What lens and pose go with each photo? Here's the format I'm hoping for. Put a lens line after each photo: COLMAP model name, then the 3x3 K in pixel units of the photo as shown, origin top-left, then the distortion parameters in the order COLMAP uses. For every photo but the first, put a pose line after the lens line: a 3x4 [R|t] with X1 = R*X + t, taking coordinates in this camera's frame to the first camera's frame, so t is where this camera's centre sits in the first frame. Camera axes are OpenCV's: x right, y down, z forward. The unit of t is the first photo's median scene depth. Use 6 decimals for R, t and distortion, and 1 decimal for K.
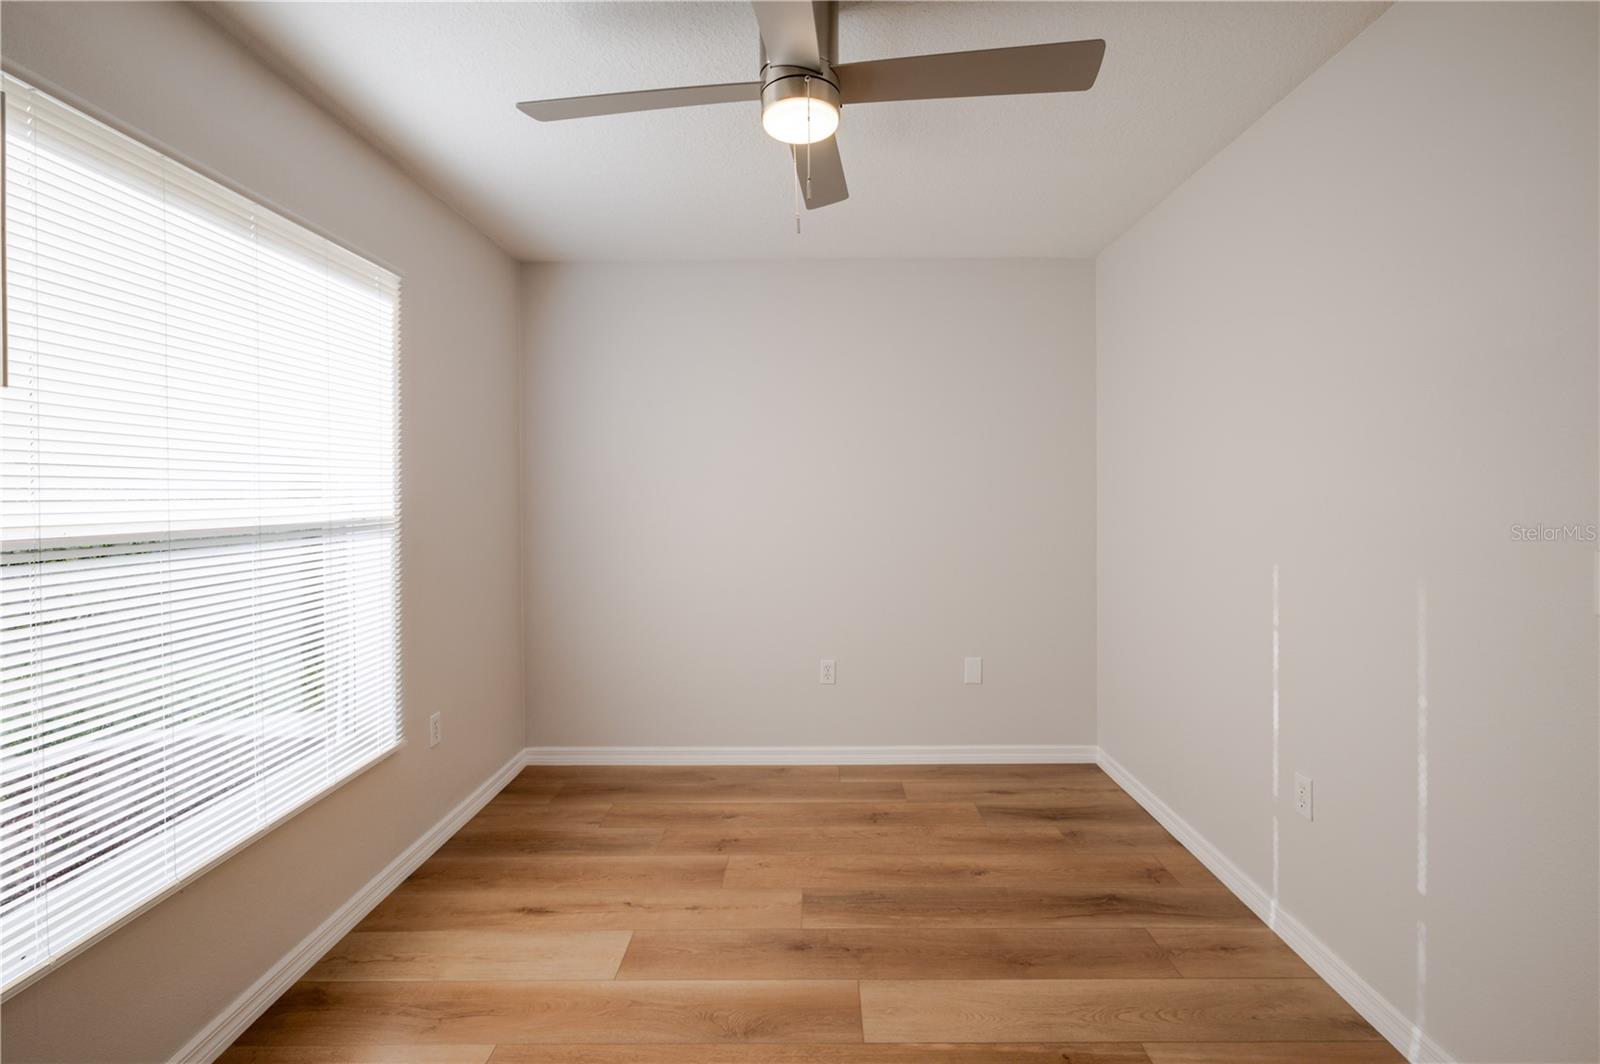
lens RADIAL K [[737.5, 0, 801.5], [0, 737.5, 523.4], [0, 0, 1]] dist [-0.004878, -0.000169]
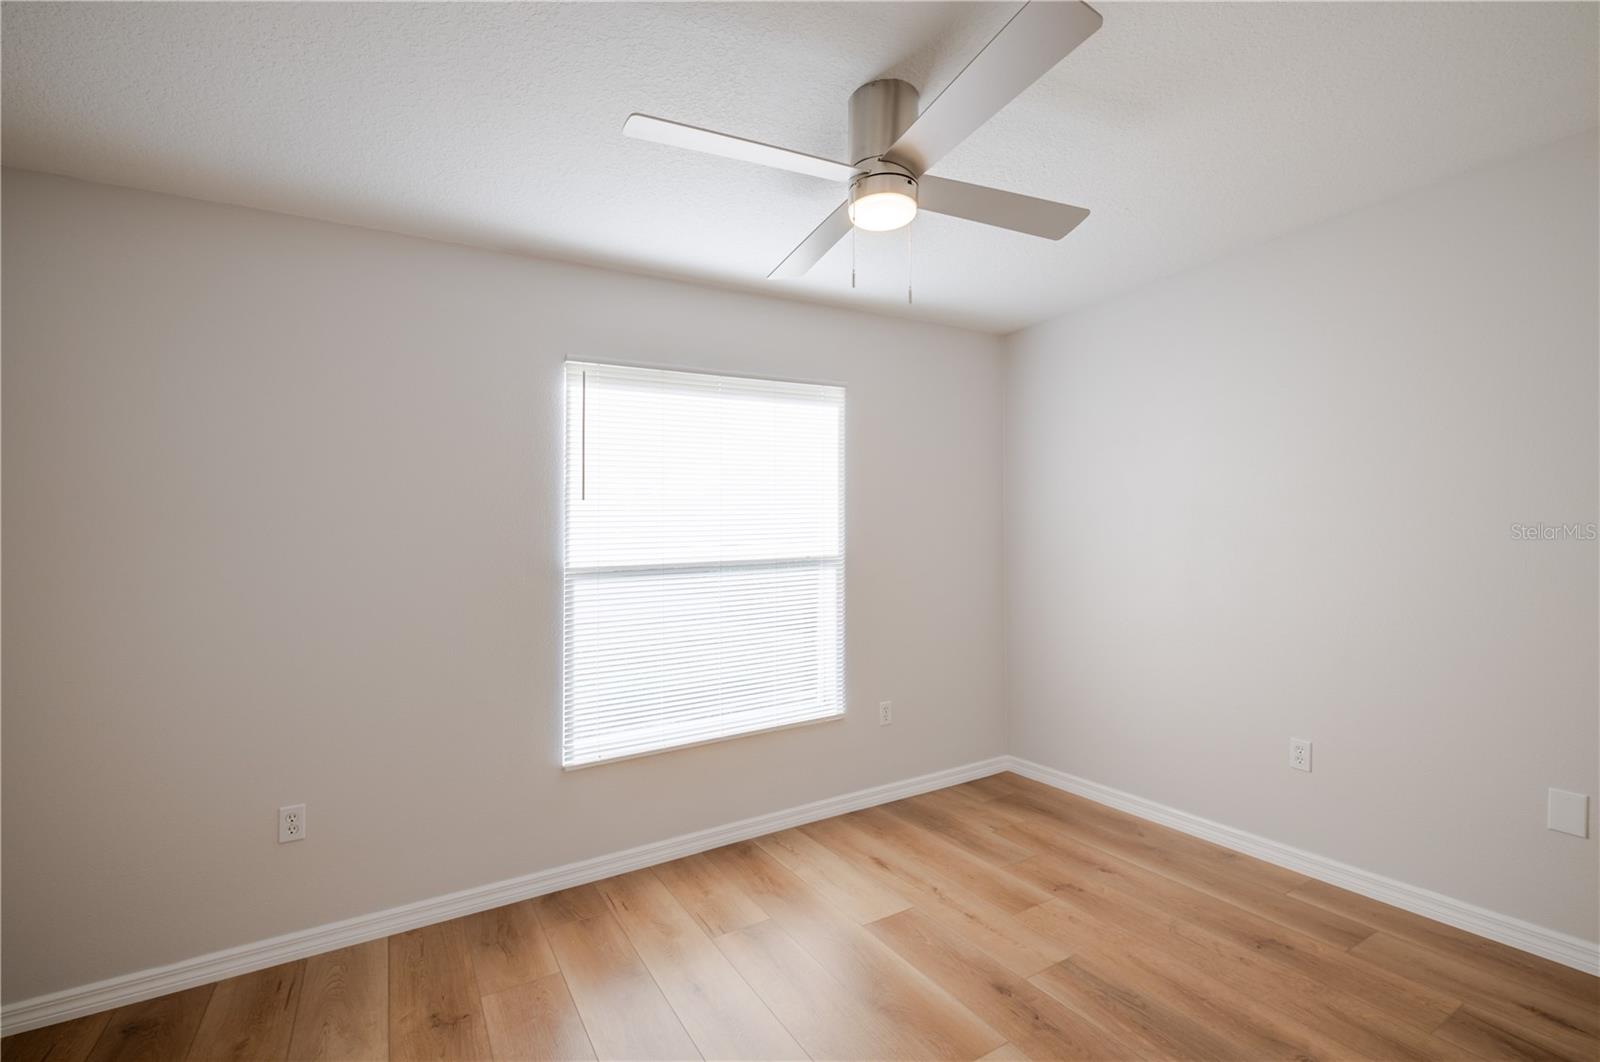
lens RADIAL K [[705.0, 0, 809.5], [0, 705.0, 535.8], [0, 0, 1]] dist [-0.004789, 0.000238]
pose [[0.519982, -0.013583, -0.854069, 0.590861], [-0.008235, 0.999747, -0.020913, -0.016961], [0.854137, 0.017908, 0.519739, 0.229136]]
